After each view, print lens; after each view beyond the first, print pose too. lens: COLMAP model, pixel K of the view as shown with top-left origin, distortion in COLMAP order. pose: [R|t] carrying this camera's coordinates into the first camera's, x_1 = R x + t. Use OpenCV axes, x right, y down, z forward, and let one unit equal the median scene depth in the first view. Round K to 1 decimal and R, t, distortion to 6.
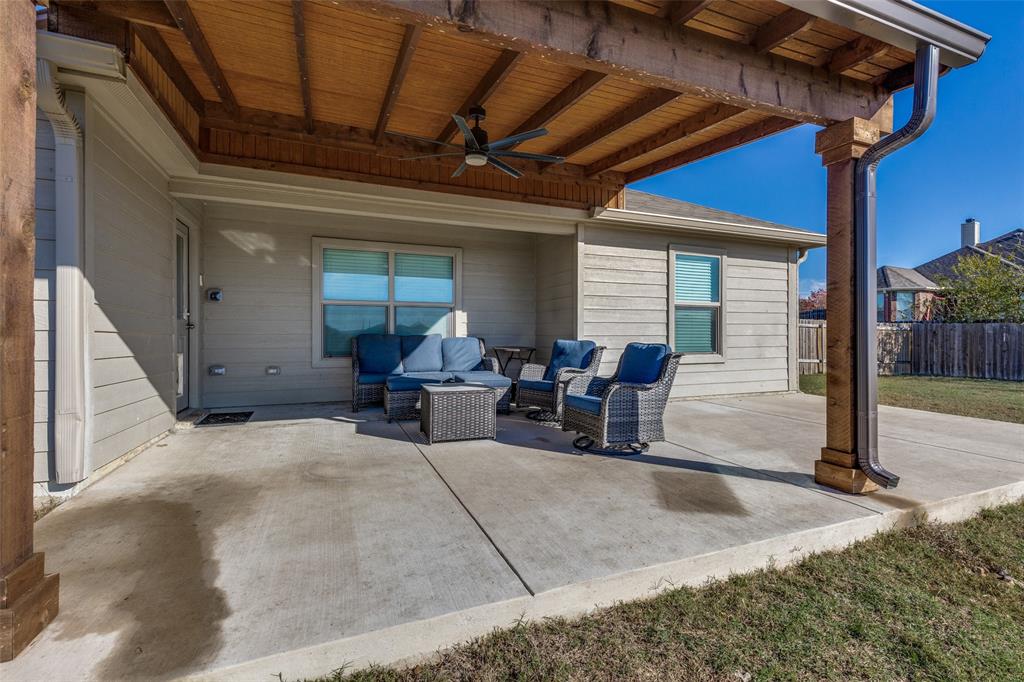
lens RADIAL K [[463.7, 0, 515.1], [0, 463.7, 334.9], [0, 0, 1]] dist [0.012420, -0.000468]
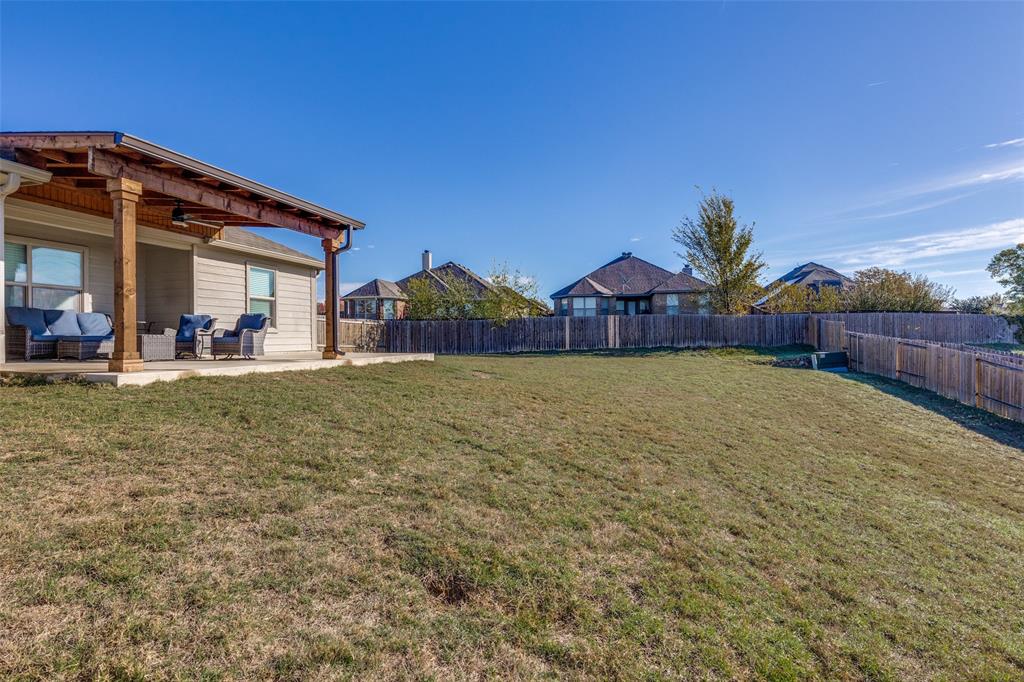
lens RADIAL K [[498.6, 0, 515.3], [0, 498.6, 334.0], [0, 0, 1]] dist [-0.004816, -0.000716]
pose [[0.600418, -0.004440, 0.799674, -0.550955], [0.011339, 0.999931, -0.002962, 0.088682], [-0.799606, 0.010846, 0.600427, -0.899228]]
